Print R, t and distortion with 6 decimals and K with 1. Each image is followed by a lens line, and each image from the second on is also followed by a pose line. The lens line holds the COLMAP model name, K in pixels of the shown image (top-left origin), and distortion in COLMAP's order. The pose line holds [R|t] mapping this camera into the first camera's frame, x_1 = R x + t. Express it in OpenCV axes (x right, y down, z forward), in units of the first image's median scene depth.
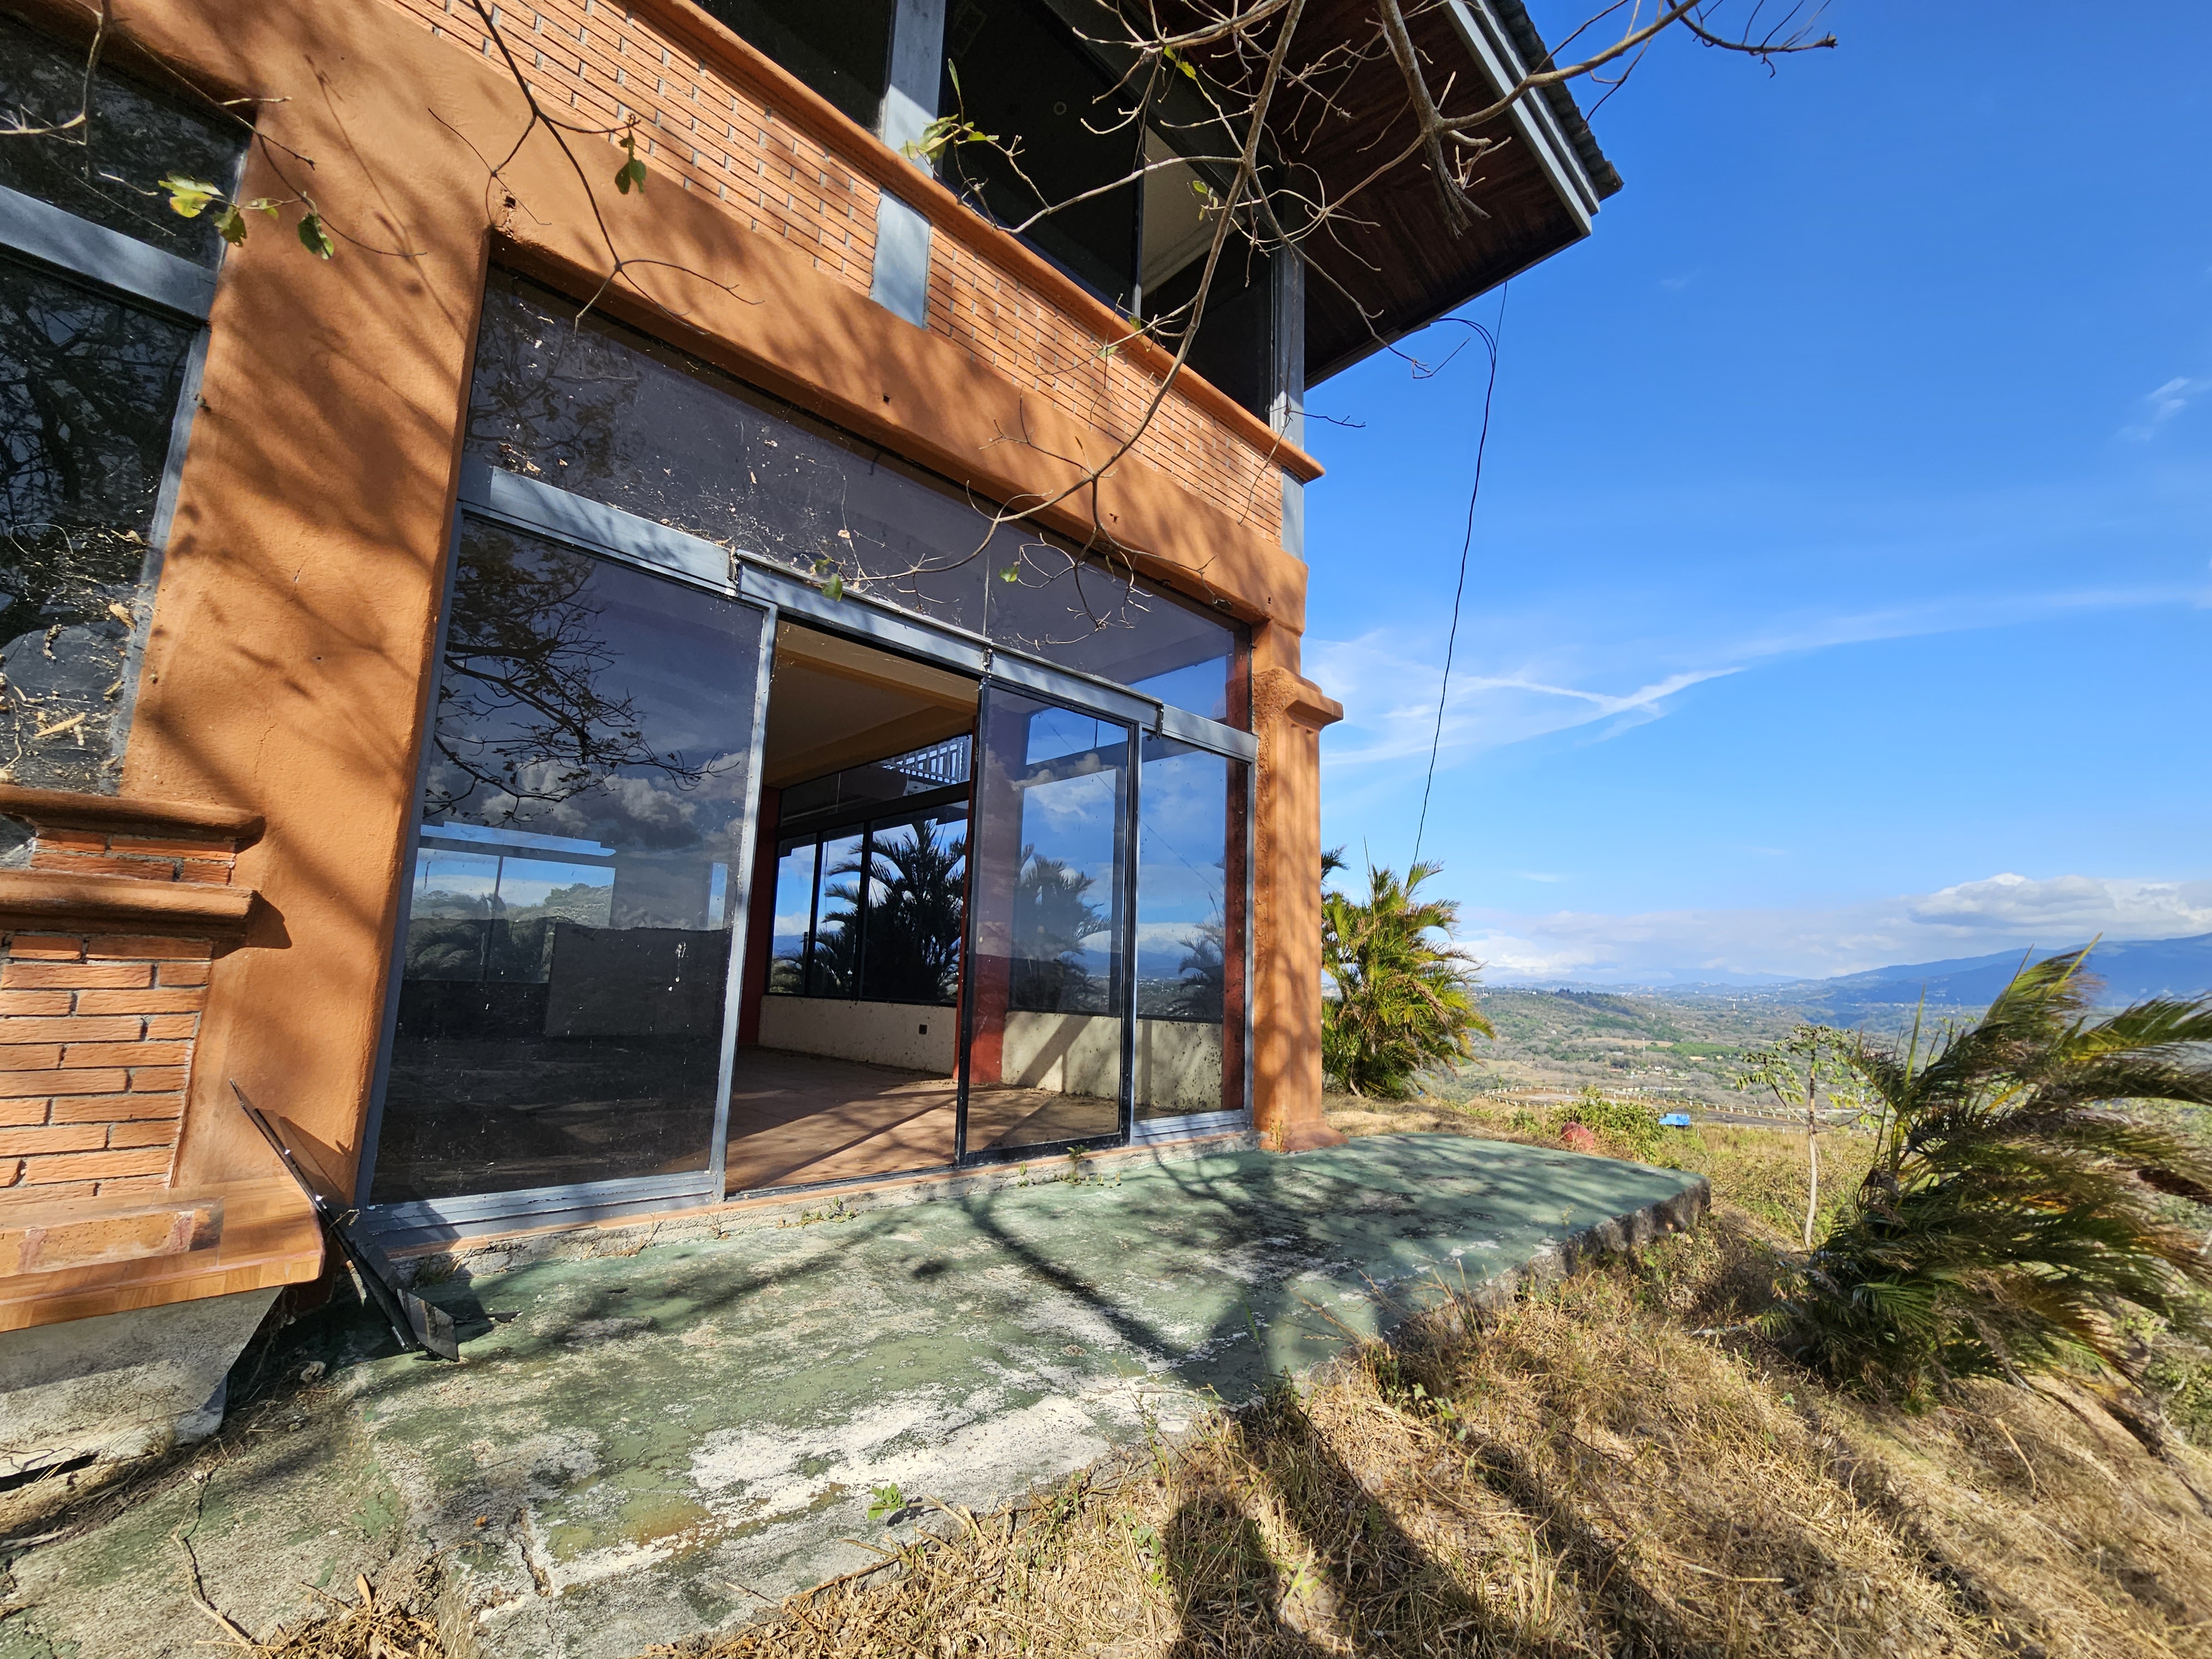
lens RADIAL K [[915.2, 0, 1099.5], [0, 915.2, 848.6], [0, 0, 1]] dist [-0.000659, 0.000217]
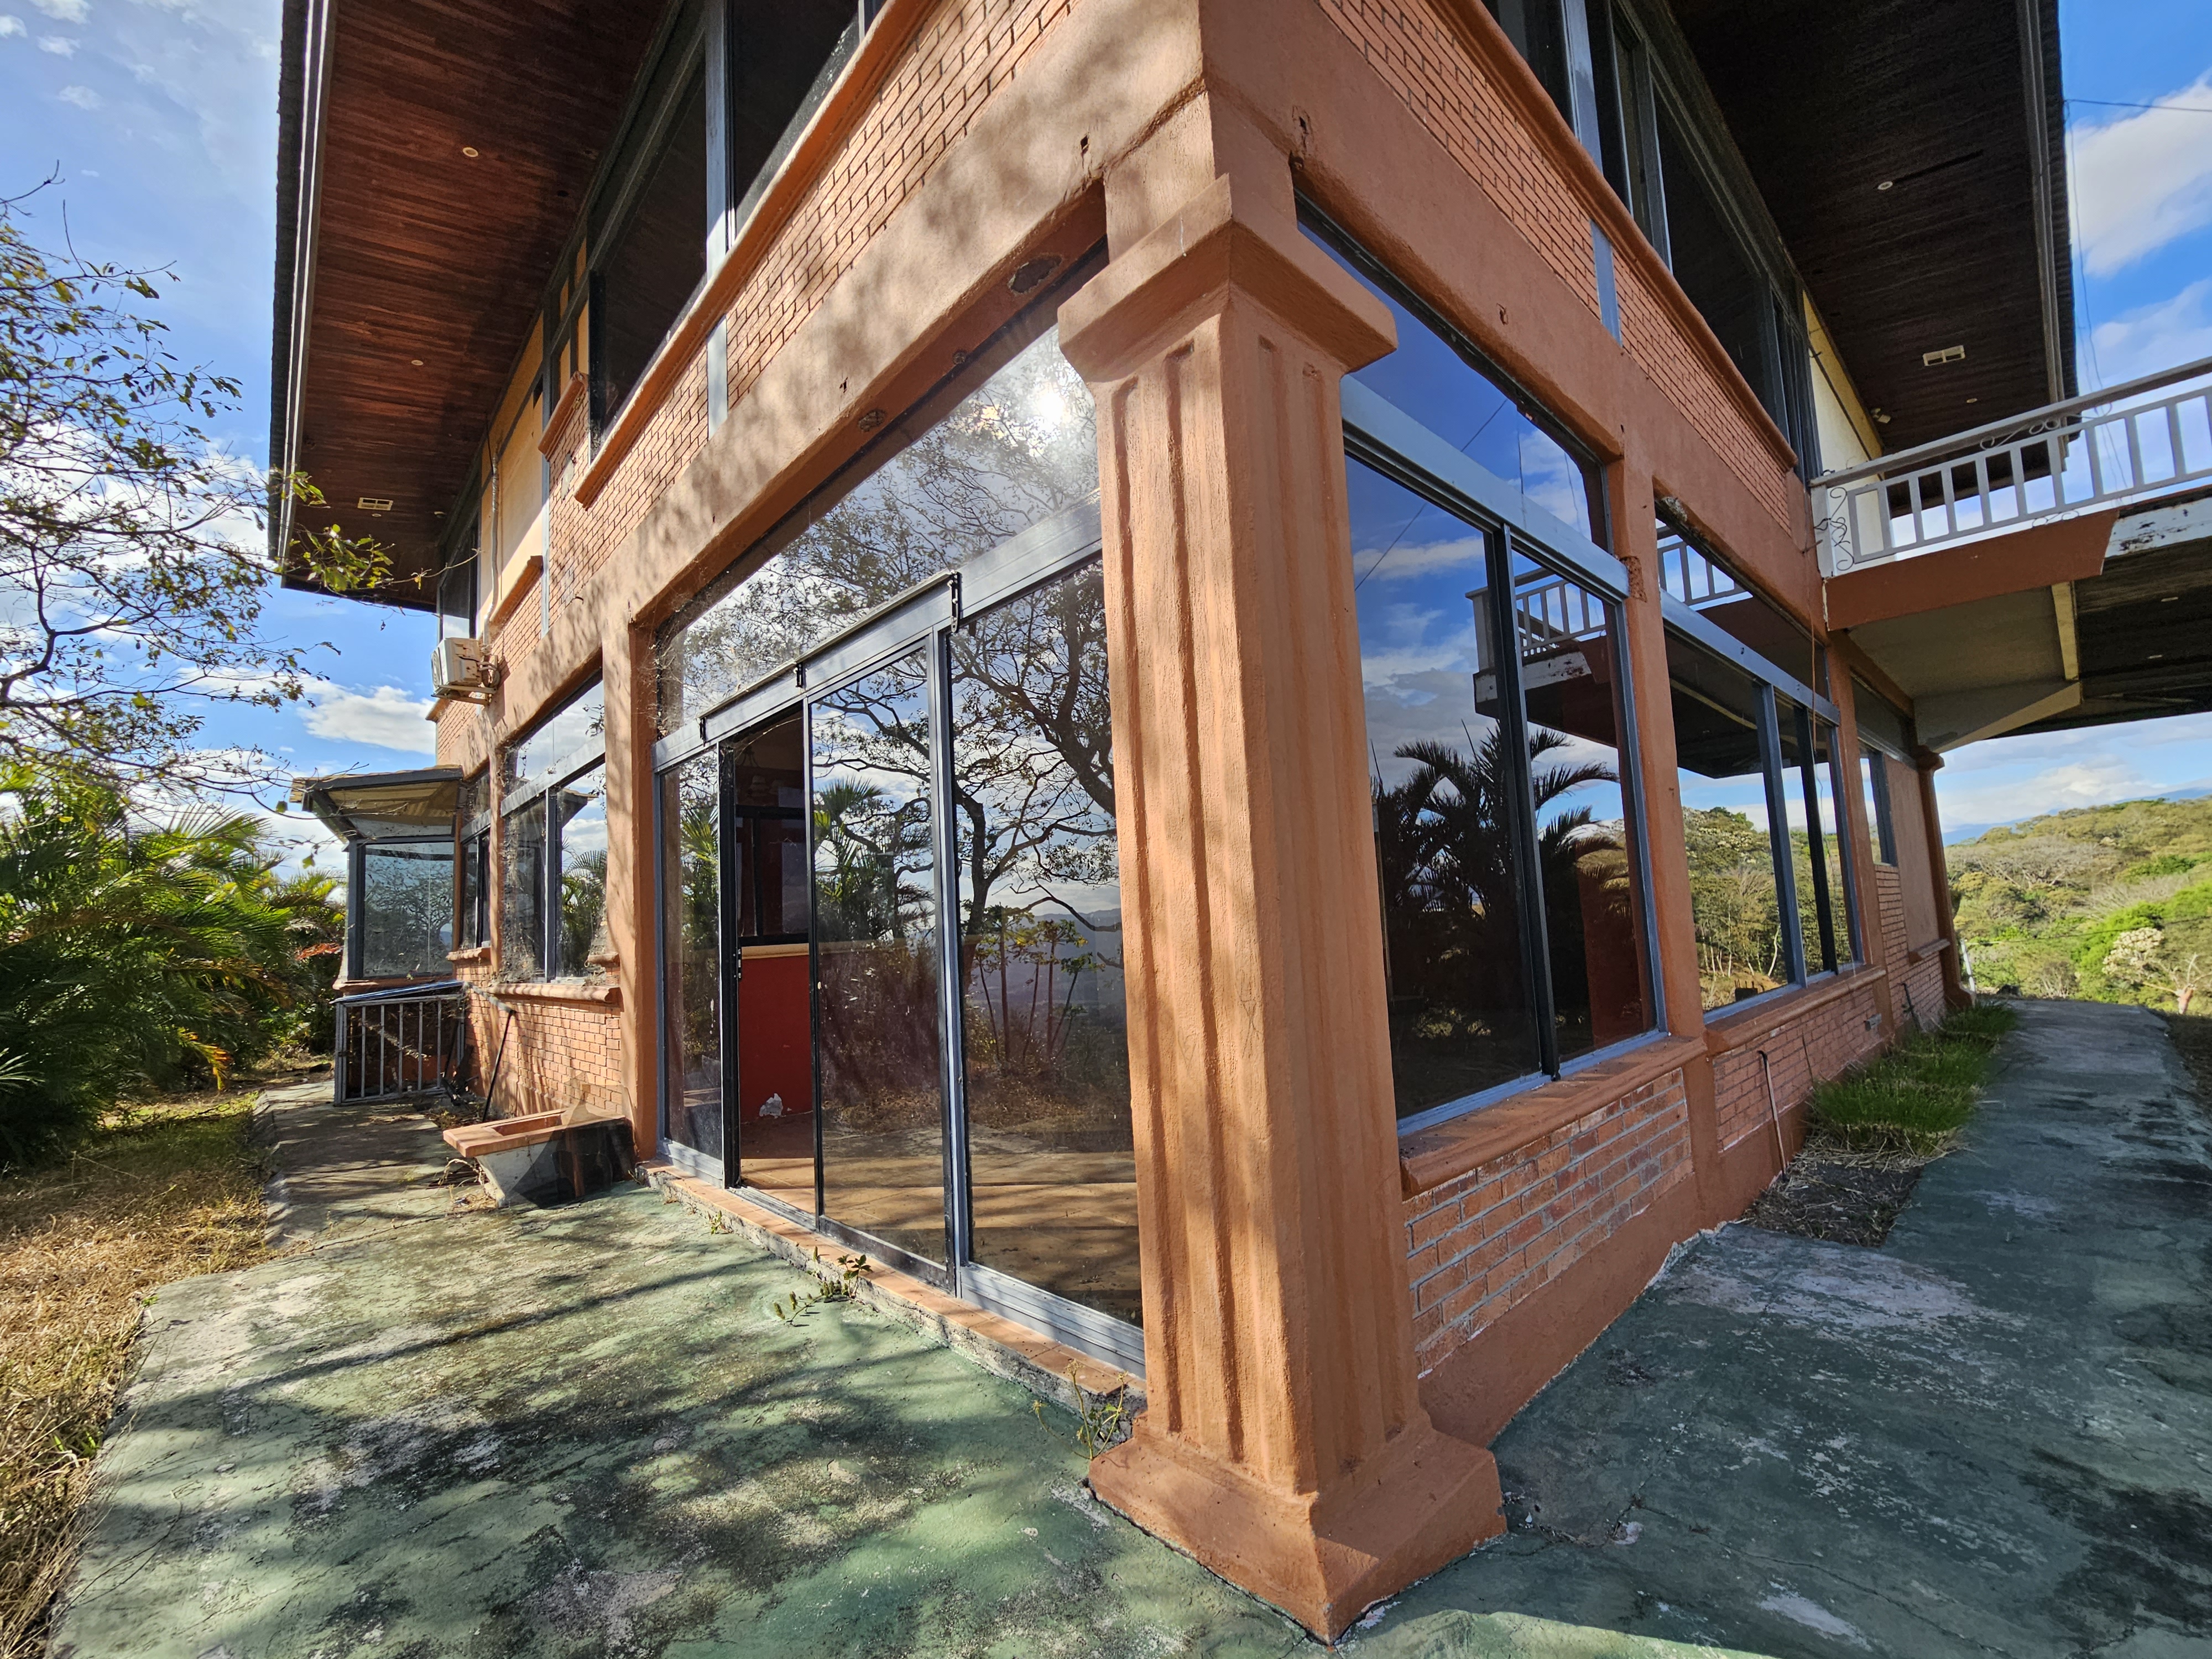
lens RADIAL K [[915.2, 0, 1099.5], [0, 915.2, 848.6], [0, 0, 1]] dist [-0.000659, 0.000217]
pose [[-0.016403, -0.114765, -0.993257, 1.202664], [0.200735, 0.972788, -0.115714, 0.198037], [0.979508, -0.201280, 0.007081, 1.992820]]
